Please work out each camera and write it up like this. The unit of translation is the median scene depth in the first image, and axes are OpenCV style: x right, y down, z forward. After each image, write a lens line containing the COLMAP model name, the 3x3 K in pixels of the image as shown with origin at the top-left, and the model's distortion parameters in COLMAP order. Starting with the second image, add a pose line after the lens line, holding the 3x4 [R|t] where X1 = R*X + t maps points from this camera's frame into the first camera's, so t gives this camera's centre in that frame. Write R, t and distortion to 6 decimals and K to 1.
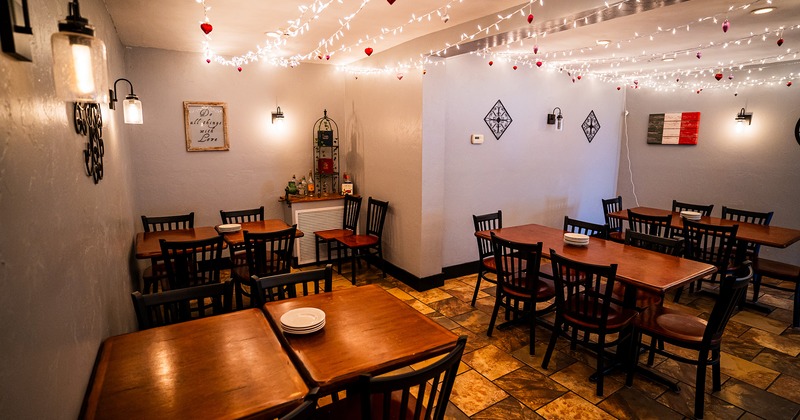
lens RADIAL K [[391.5, 0, 402.8], [0, 391.5, 206.1], [0, 0, 1]] dist [-0.085301, 0.048124]
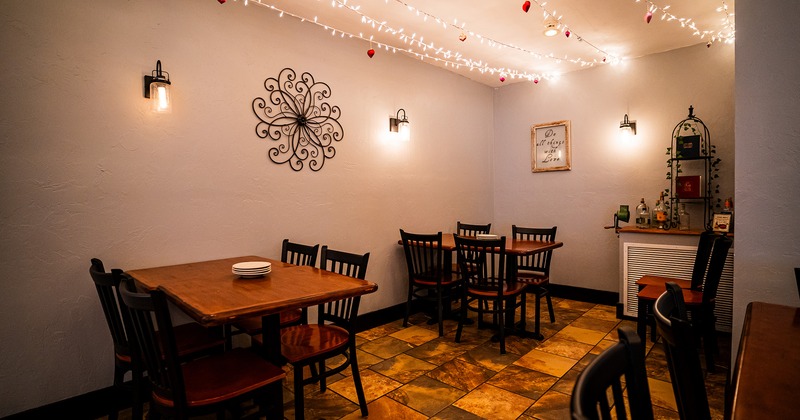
lens RADIAL K [[391.5, 0, 402.8], [0, 391.5, 206.1], [0, 0, 1]] dist [-0.085301, 0.048124]
pose [[0.254619, 0.019594, -0.966843, 0.357989], [-0.149077, 0.988639, -0.019224, 0.020791], [0.955482, 0.149029, 0.254648, 0.393184]]
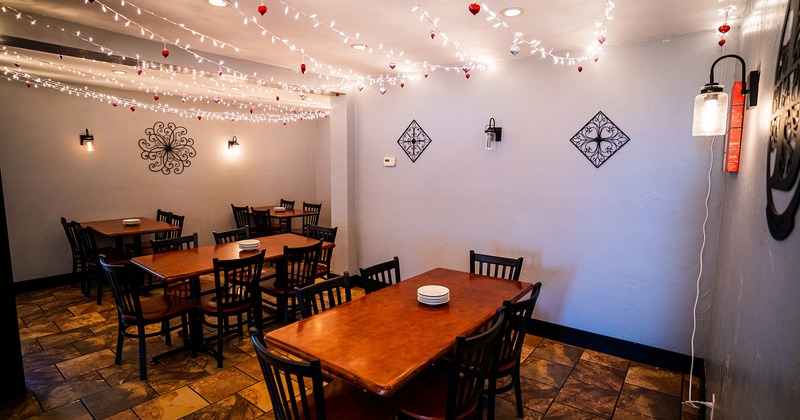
lens RADIAL K [[391.5, 0, 402.8], [0, 391.5, 206.1], [0, 0, 1]] dist [-0.085301, 0.048124]
pose [[0.345726, 0.105254, -0.932413, 1.122085], [-0.166572, 0.984791, 0.049404, -0.110461], [0.923432, 0.138234, 0.358001, 0.660228]]
